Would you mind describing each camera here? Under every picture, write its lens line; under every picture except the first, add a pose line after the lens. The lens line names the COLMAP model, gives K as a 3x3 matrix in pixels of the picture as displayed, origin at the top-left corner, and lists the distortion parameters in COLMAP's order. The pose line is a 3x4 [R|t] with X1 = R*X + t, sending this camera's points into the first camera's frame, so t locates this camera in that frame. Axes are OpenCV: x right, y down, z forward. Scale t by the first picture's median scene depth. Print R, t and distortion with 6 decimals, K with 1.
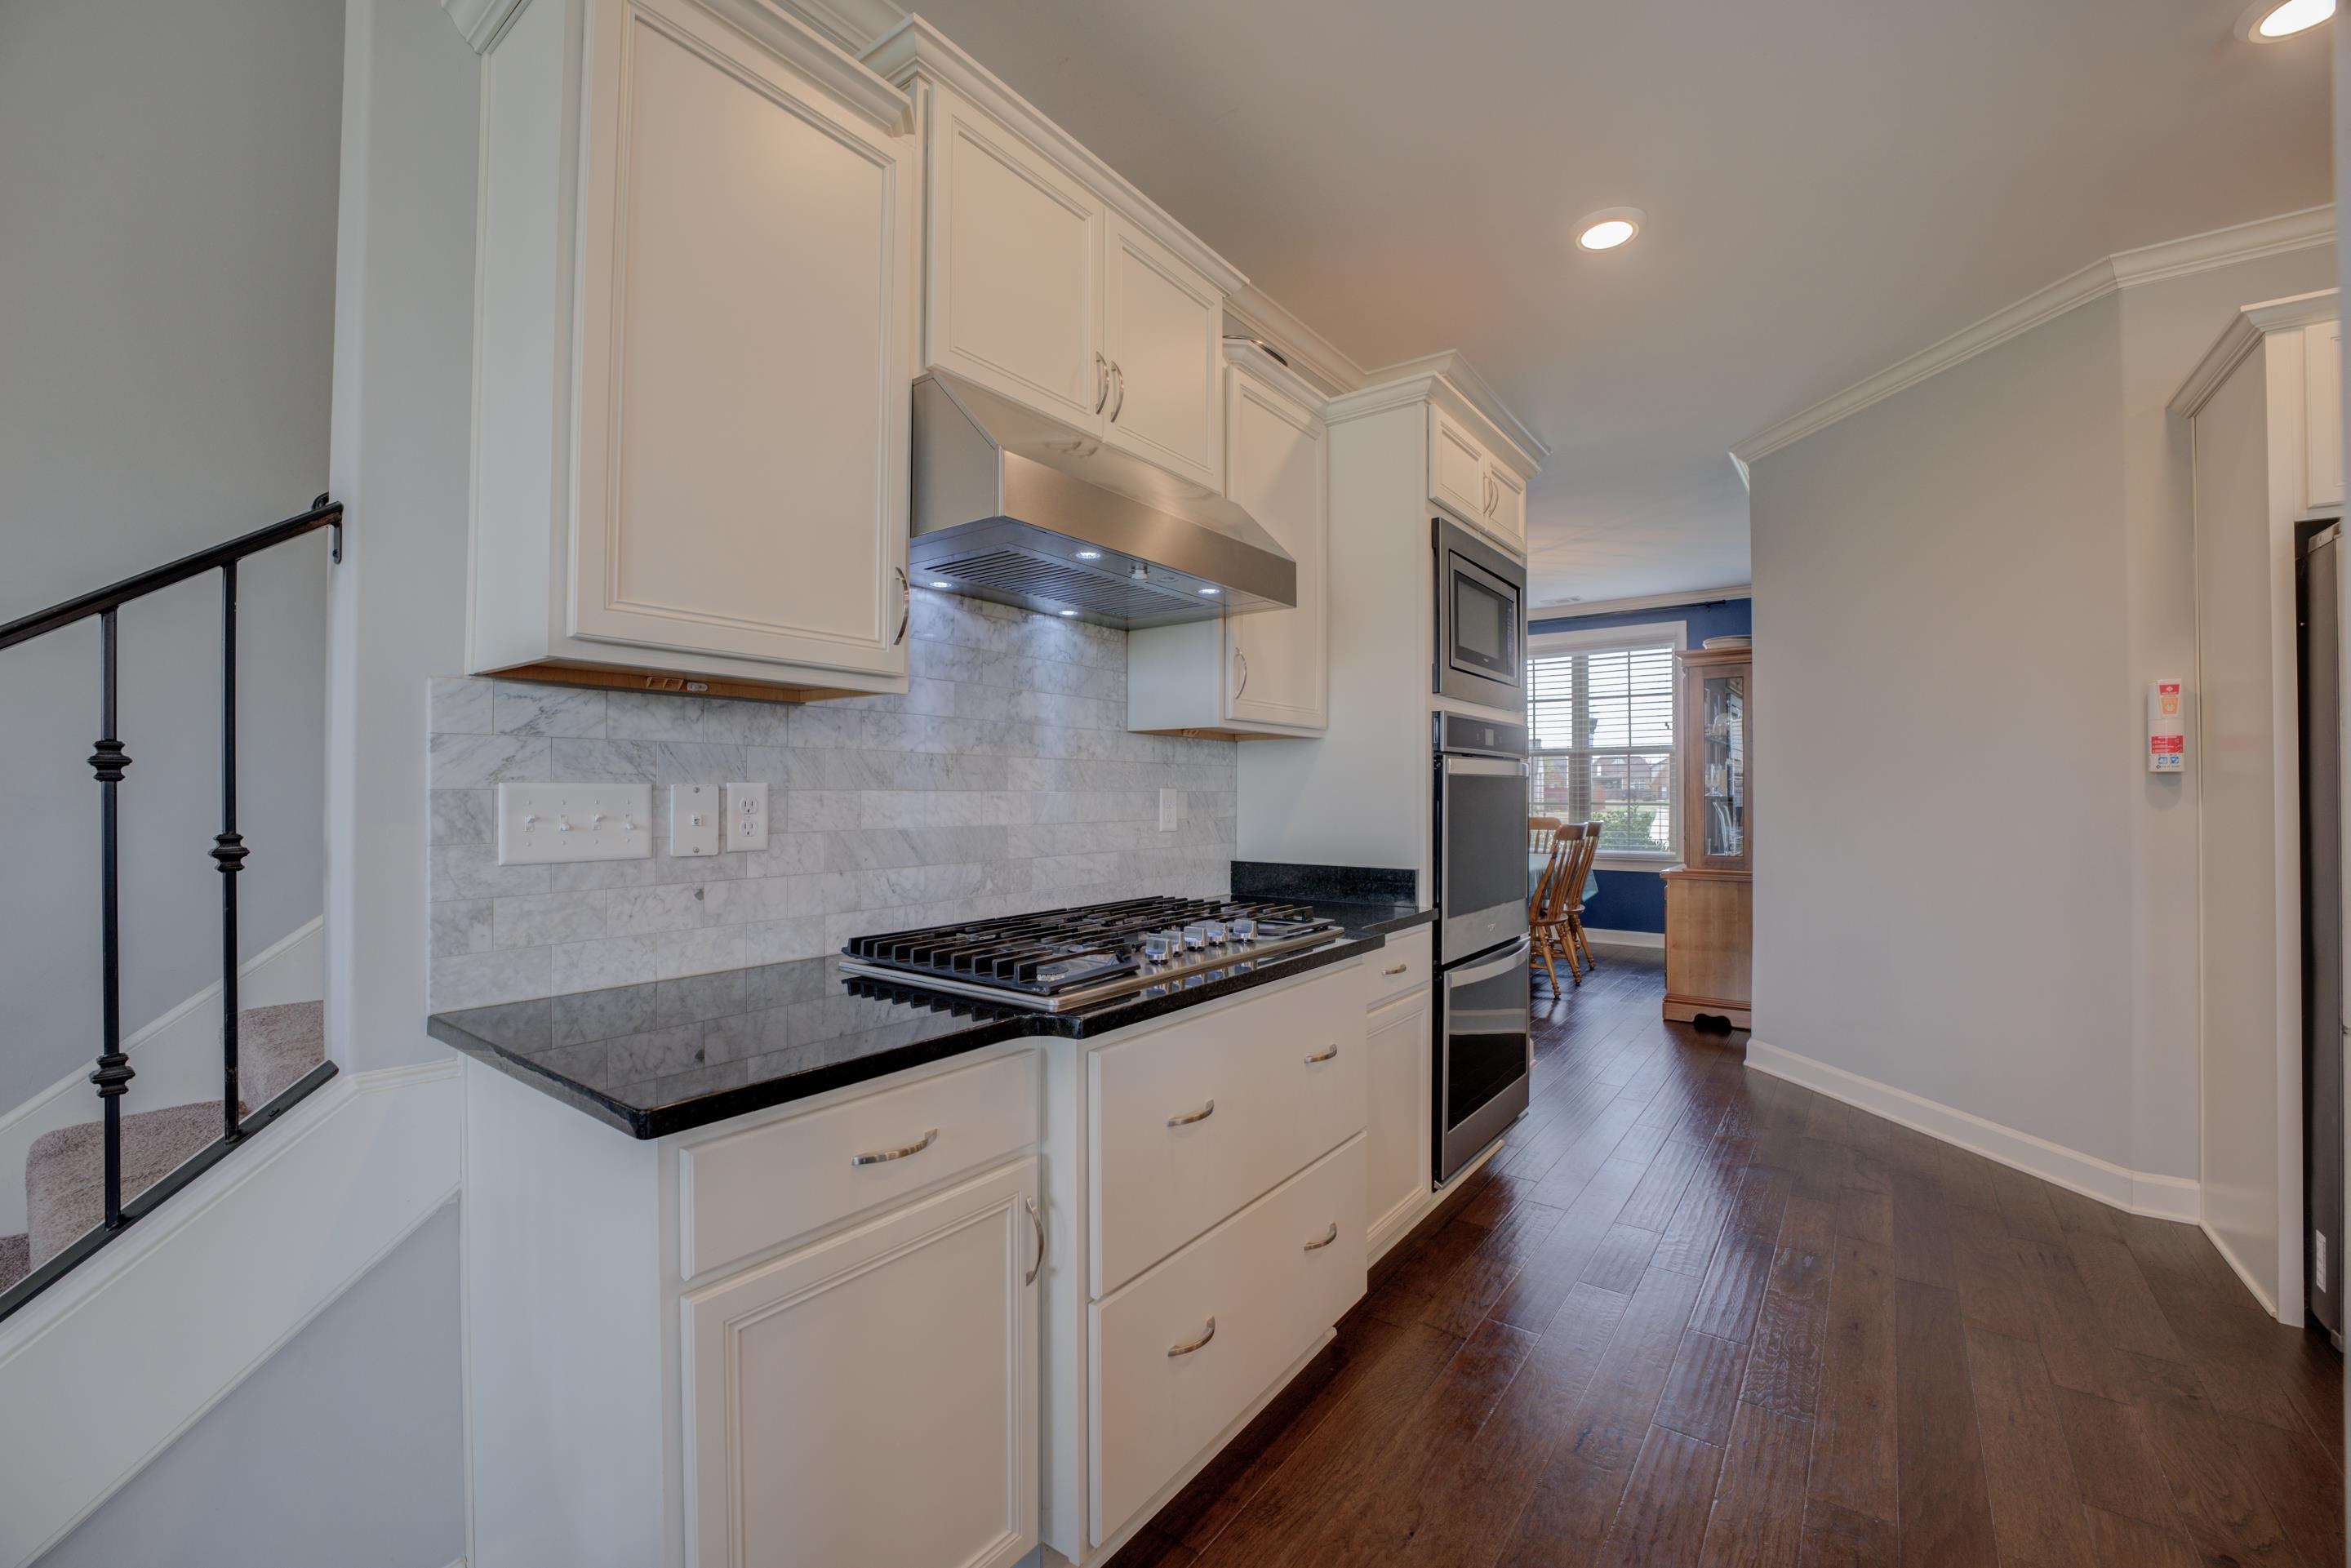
lens RADIAL K [[942.7, 0, 1167.5], [0, 942.7, 789.4], [0, 0, 1]] dist [-0.020882, 0.000126]
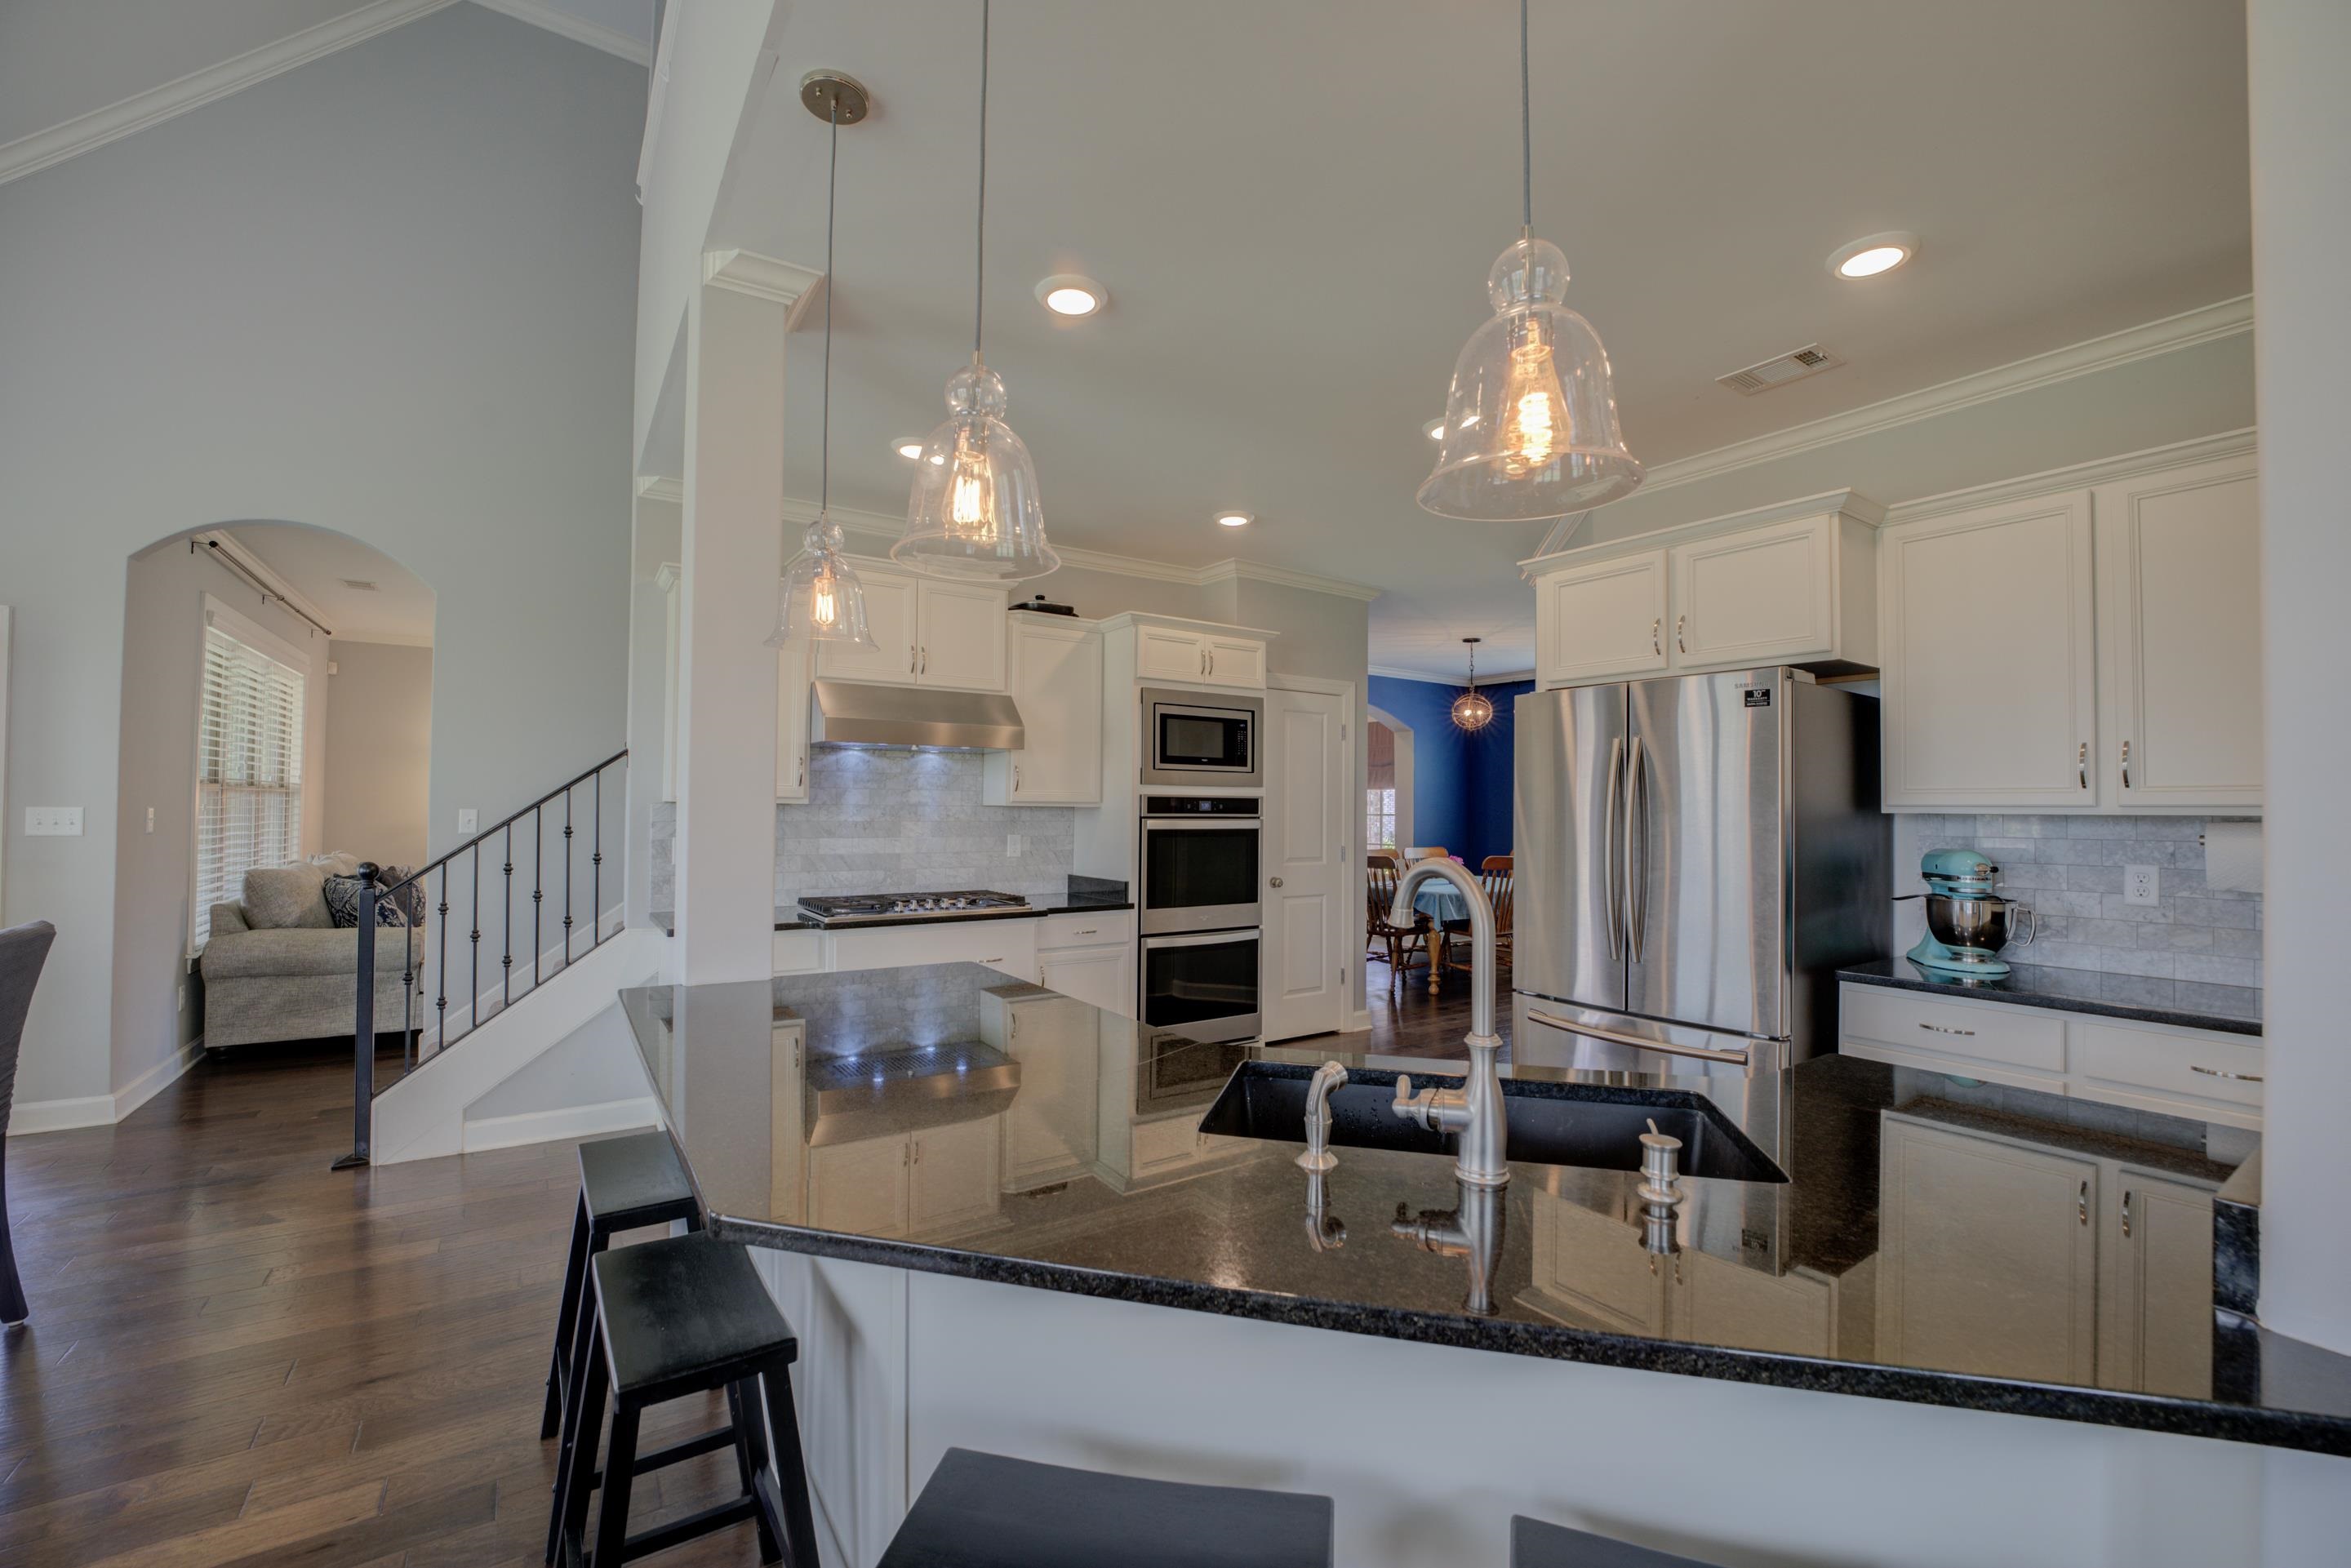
lens RADIAL K [[942.7, 0, 1182.3], [0, 942.7, 791.8], [0, 0, 1]] dist [-0.020882, 0.000126]
pose [[0.947026, -0.001873, -0.321152, 1.110388], [-0.003934, 0.999840, -0.017431, -0.066209], [0.321134, 0.017771, 0.946867, -0.816356]]
